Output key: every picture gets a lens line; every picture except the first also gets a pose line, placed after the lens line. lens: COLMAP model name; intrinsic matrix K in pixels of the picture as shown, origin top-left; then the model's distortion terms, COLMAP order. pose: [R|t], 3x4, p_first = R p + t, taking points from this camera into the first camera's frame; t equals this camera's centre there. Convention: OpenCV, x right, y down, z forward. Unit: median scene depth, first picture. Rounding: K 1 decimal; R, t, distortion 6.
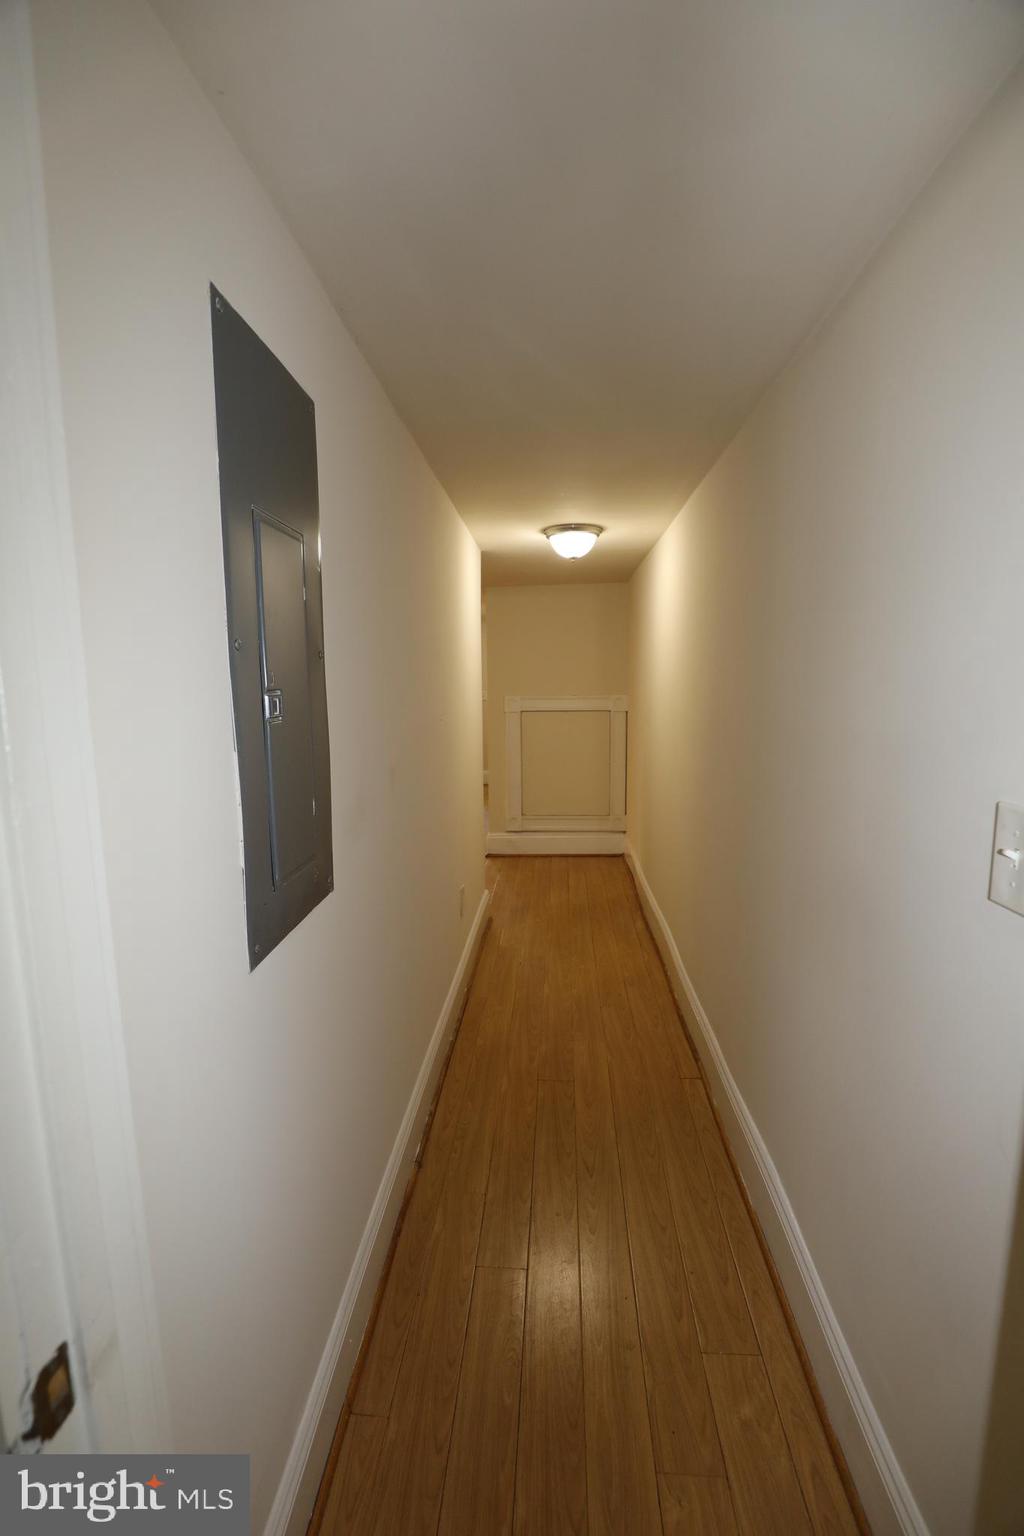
lens RADIAL K [[701.7, 0, 511.9], [0, 701.7, 765.4], [0, 0, 1]] dist [-0.033126, 0.005906]
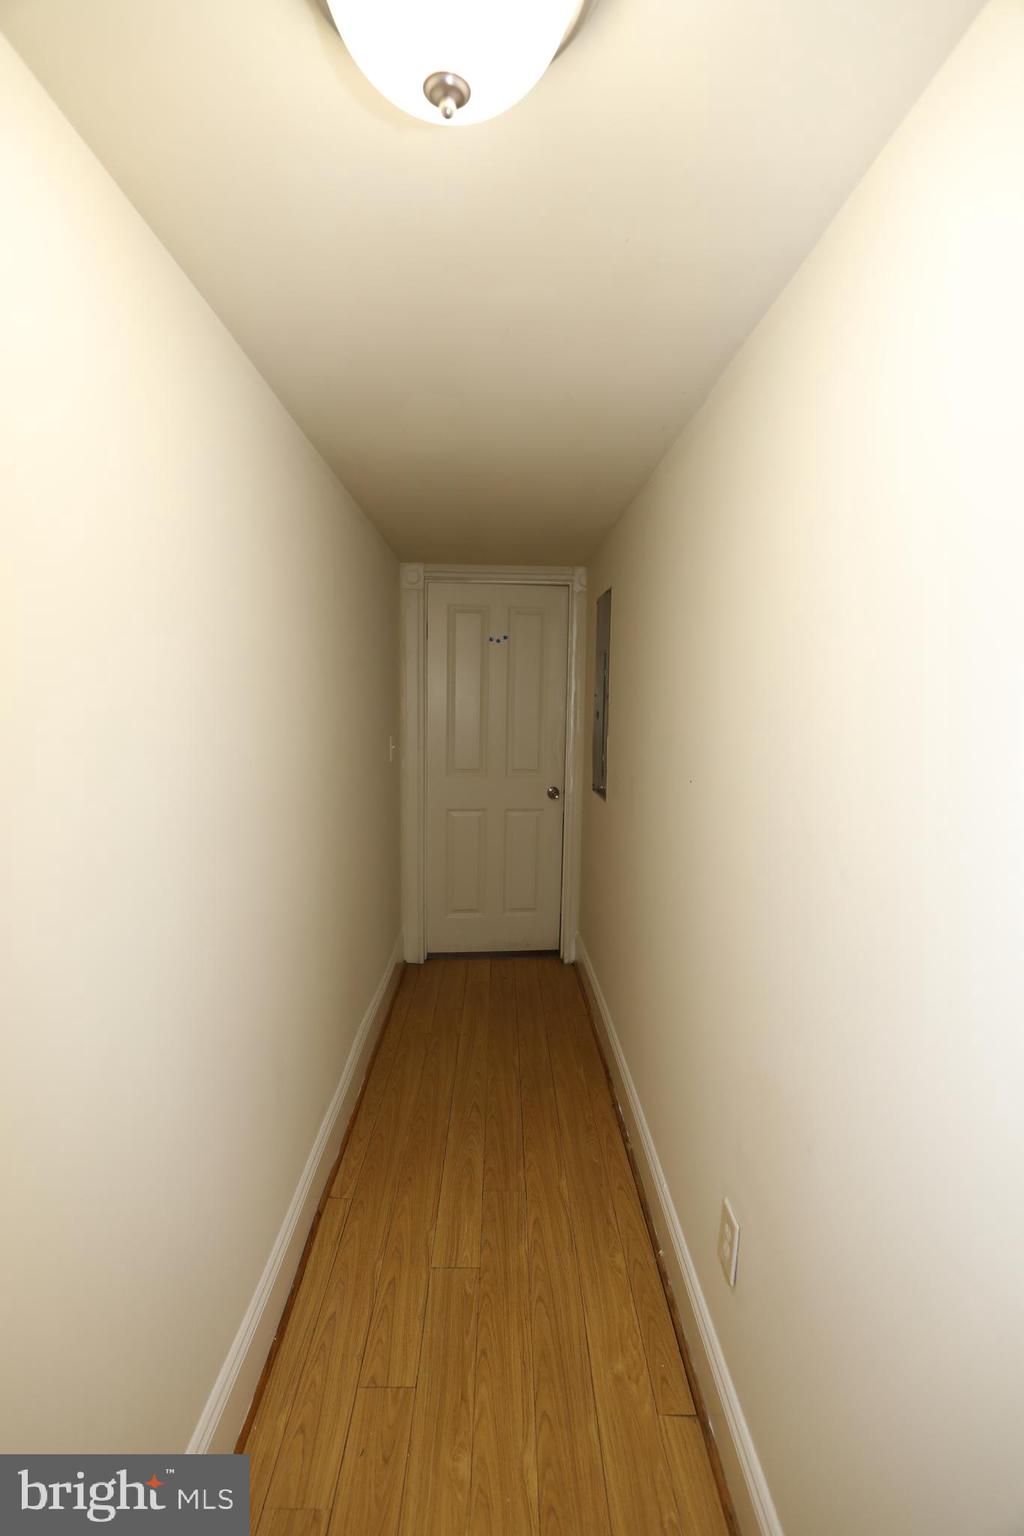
lens RADIAL K [[701.7, 0, 512.5], [0, 701.7, 771.9], [0, 0, 1]] dist [-0.033126, 0.005906]
pose [[-0.996400, 0.014966, -0.083444, 0.094909], [-0.005343, 0.971250, 0.238002, -0.194431], [0.084607, 0.237591, -0.967673, 1.388294]]
